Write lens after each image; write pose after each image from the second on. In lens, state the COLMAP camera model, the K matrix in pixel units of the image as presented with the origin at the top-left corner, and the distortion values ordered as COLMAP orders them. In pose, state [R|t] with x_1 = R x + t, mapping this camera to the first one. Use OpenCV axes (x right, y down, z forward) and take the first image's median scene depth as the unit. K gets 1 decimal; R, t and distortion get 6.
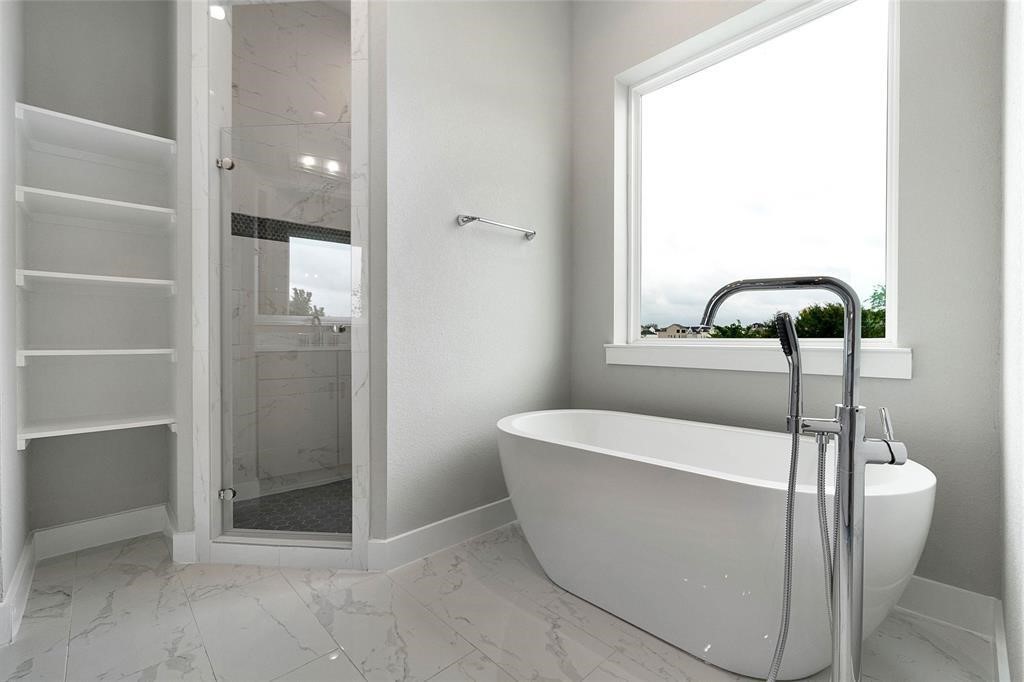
lens RADIAL K [[436.6, 0, 517.9], [0, 436.6, 343.8], [0, 0, 1]] dist [0.000340, 0.001387]
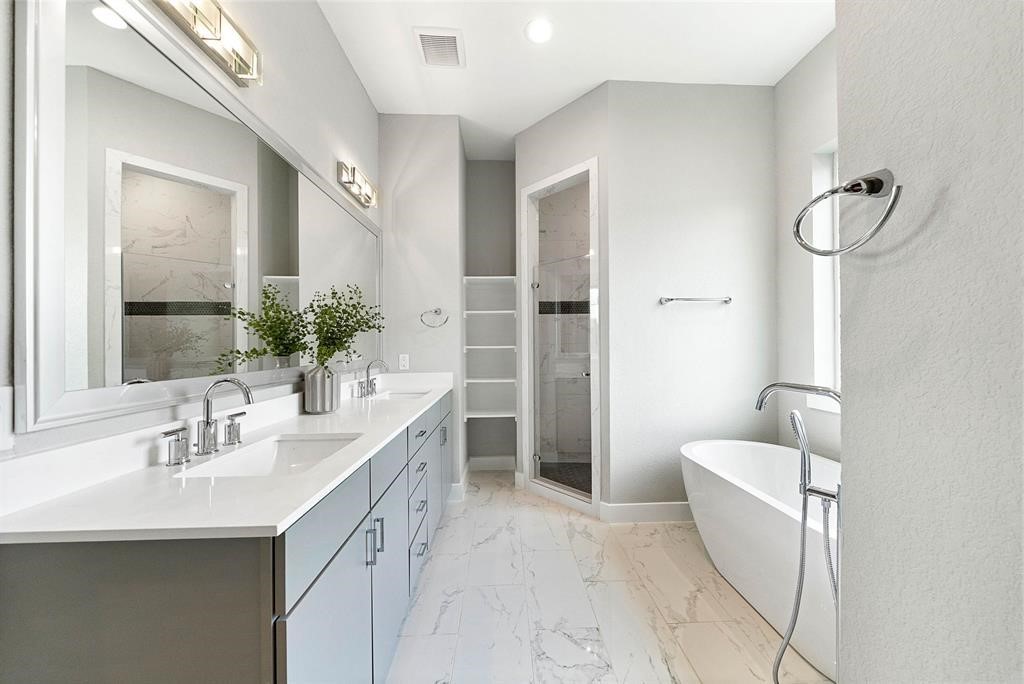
lens RADIAL K [[376.3, 0, 513.8], [0, 376.3, 342.5], [0, 0, 1]] dist [-0.000136, 0.000046]
pose [[0.740119, -0.008415, -0.672423, 0.383507], [0.002455, 0.999949, -0.009812, -0.147334], [0.672471, 0.005611, 0.740102, -0.296257]]
